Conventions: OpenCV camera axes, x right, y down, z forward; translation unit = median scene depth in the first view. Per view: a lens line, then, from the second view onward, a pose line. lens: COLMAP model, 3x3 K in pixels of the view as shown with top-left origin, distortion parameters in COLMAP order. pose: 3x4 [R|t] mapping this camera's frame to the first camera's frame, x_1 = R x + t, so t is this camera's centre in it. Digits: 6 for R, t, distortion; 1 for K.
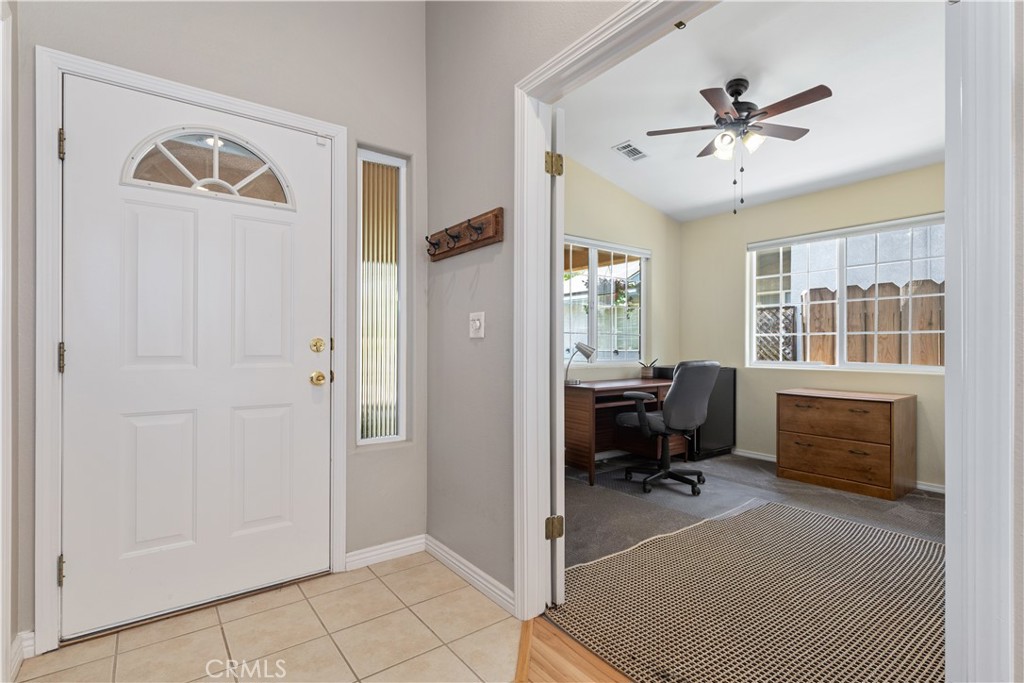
lens RADIAL K [[464.5, 0, 488.4], [0, 464.5, 344.2], [0, 0, 1]] dist [0.001701, 0.000420]
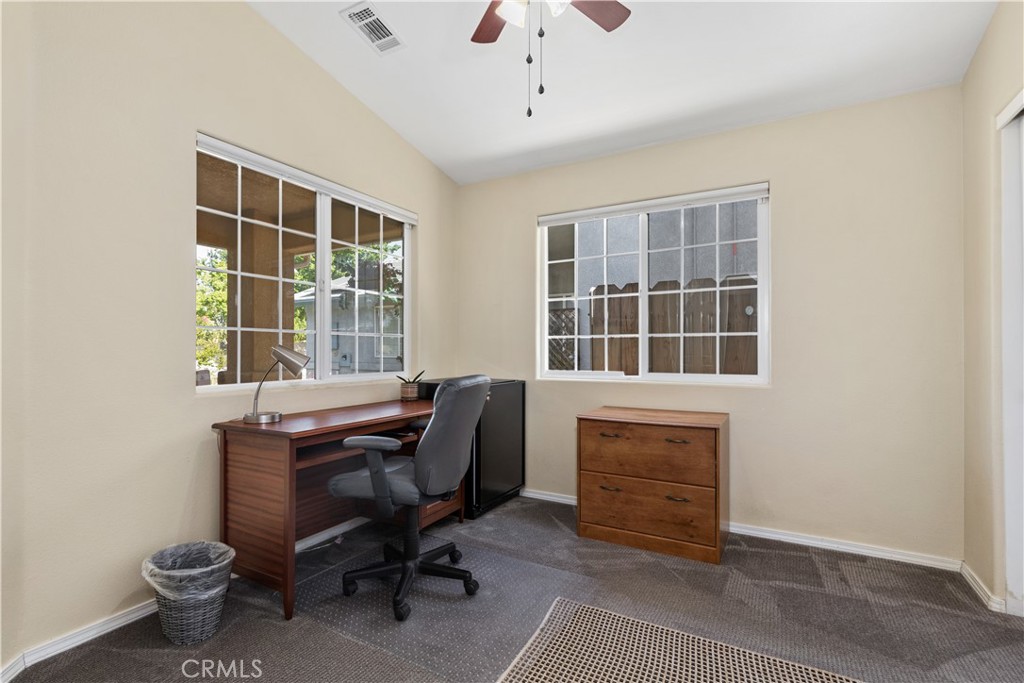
lens RADIAL K [[464.5, 0, 488.4], [0, 464.5, 344.2], [0, 0, 1]] dist [0.001701, 0.000420]
pose [[0.911338, 0.004457, 0.411634, 0.209733], [0.000260, 0.999935, -0.011403, 0.000931], [-0.411658, 0.010499, 0.911278, 0.420181]]
